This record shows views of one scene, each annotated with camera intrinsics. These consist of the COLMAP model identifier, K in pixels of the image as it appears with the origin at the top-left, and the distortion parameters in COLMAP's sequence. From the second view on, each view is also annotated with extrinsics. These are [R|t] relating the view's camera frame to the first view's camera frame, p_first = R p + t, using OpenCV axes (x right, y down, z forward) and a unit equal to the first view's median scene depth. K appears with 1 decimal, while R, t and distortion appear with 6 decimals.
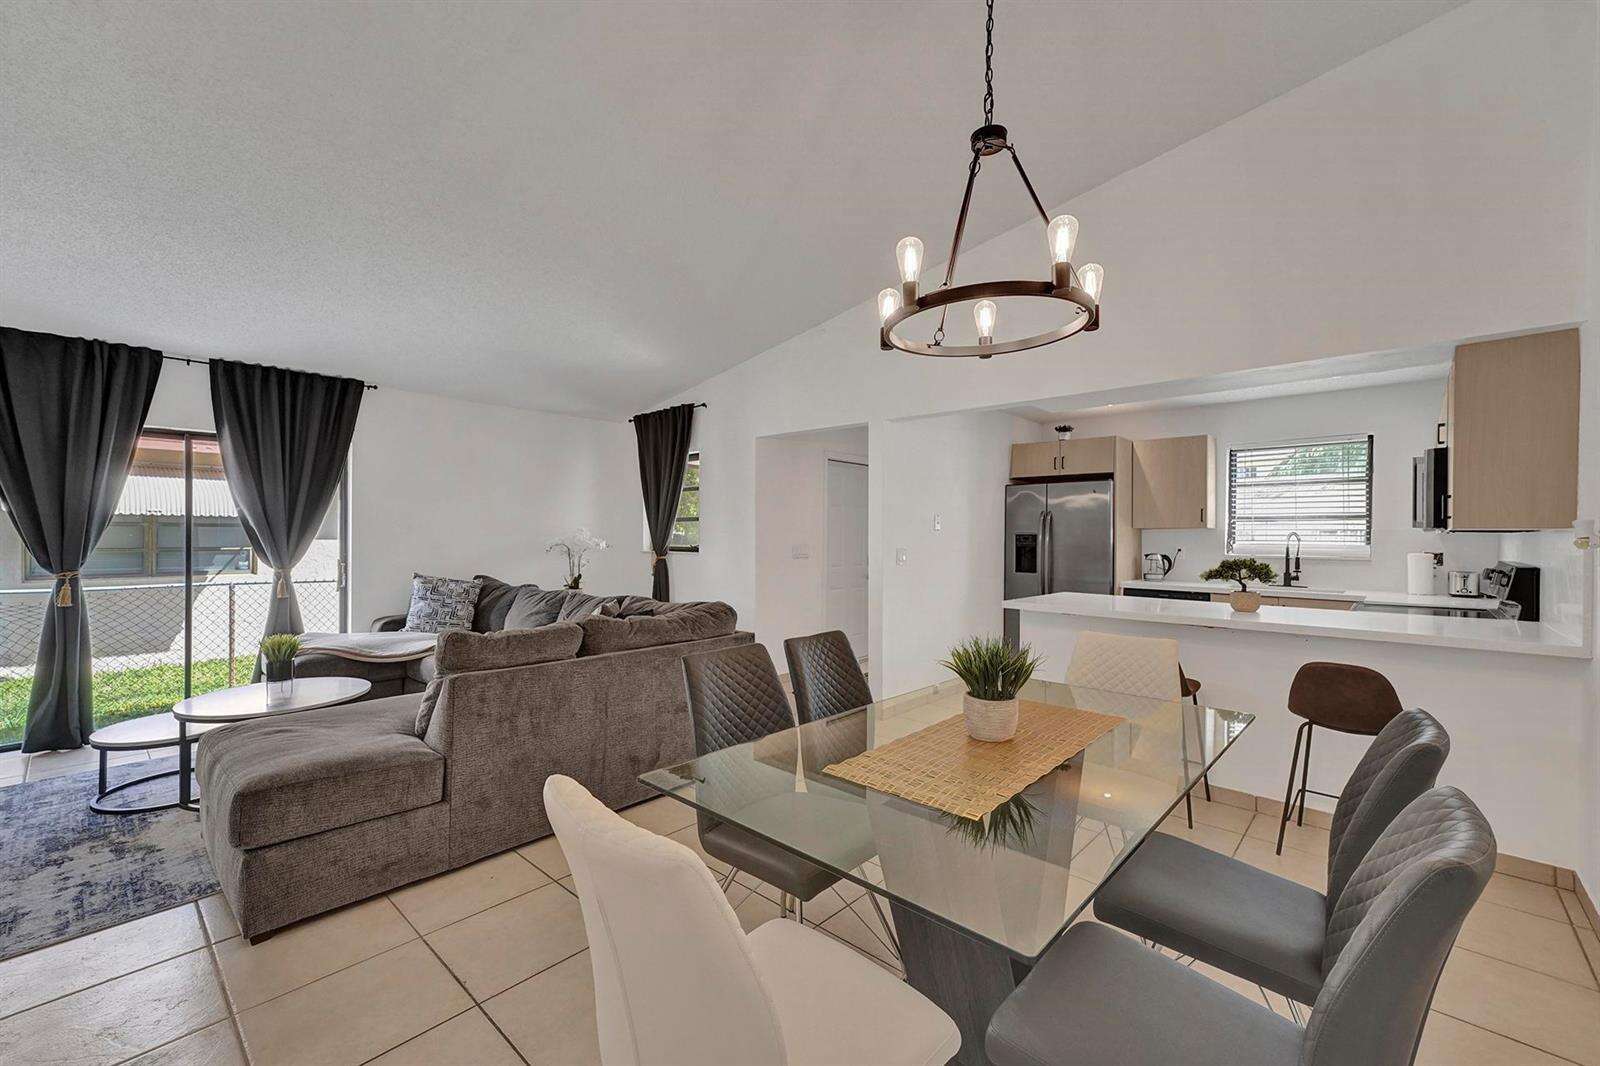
lens RADIAL K [[652.1, 0, 801.3], [0, 652.1, 528.9], [0, 0, 1]] dist [0.009693, 0.001220]
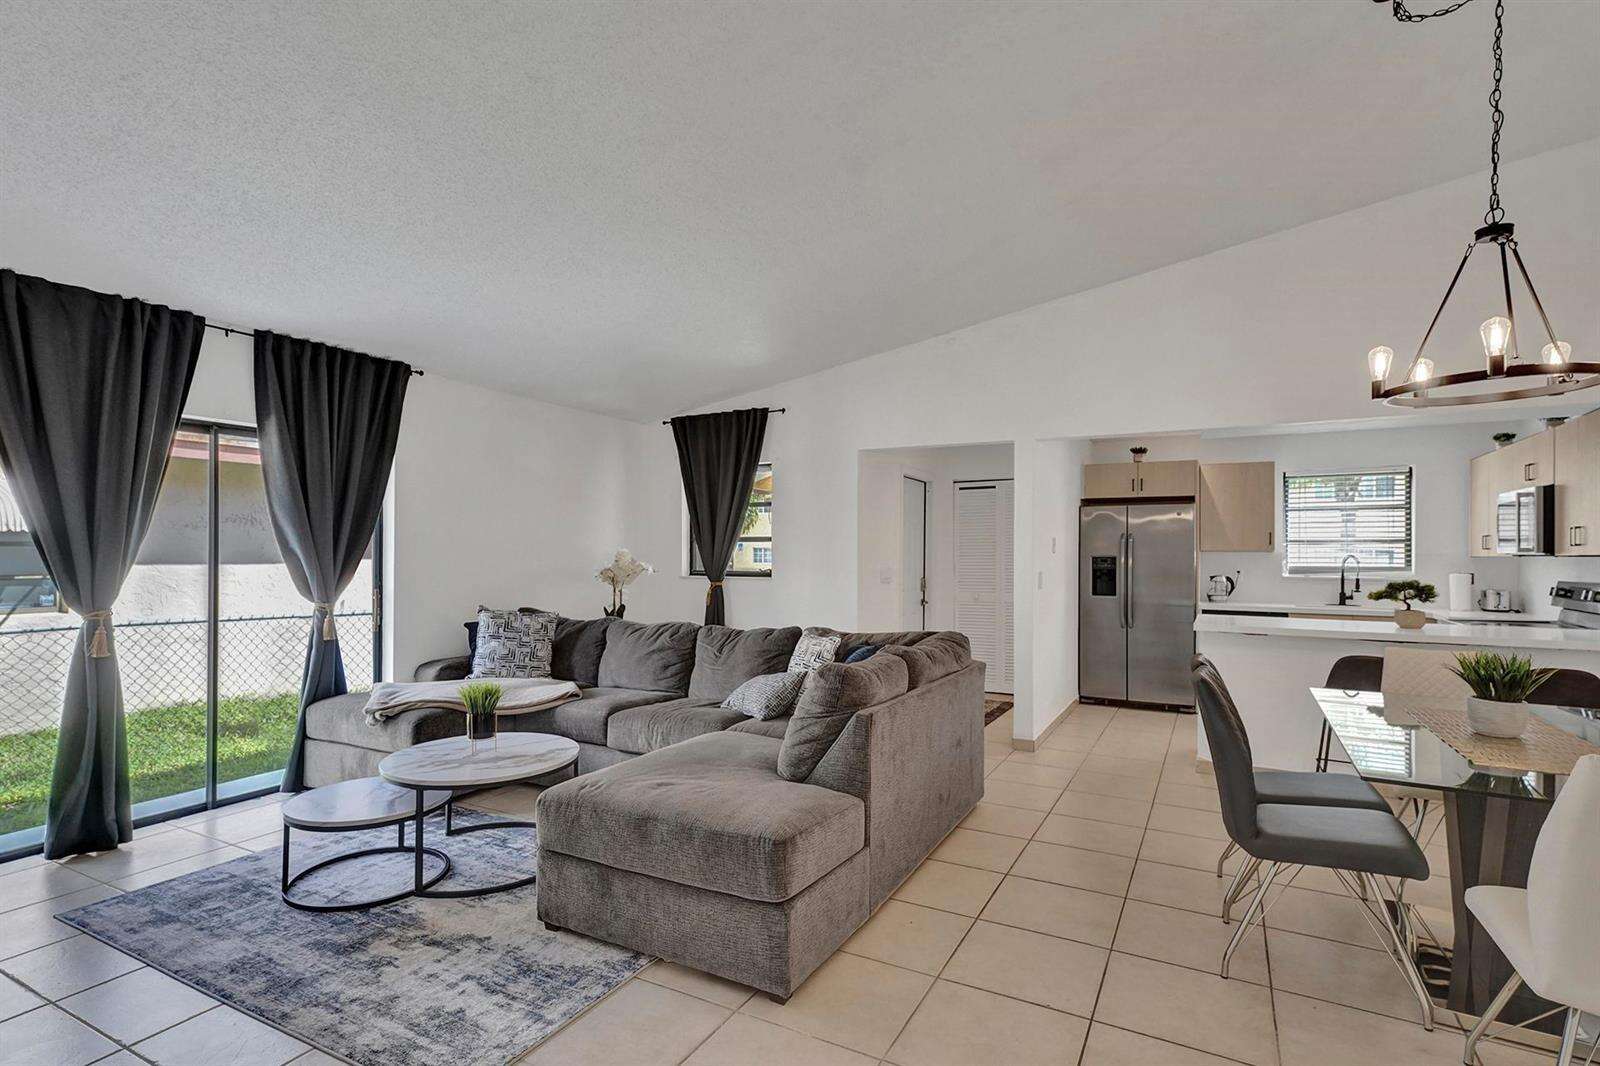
lens RADIAL K [[776.9, 0, 800.7], [0, 776.9, 550.3], [0, 0, 1]] dist [0.013232, -0.001077]
pose [[0.970828, 0.001041, 0.239775, -0.438754], [-0.002210, 0.999987, 0.004608, -0.006736], [-0.239767, -0.005004, 0.970818, -0.030899]]
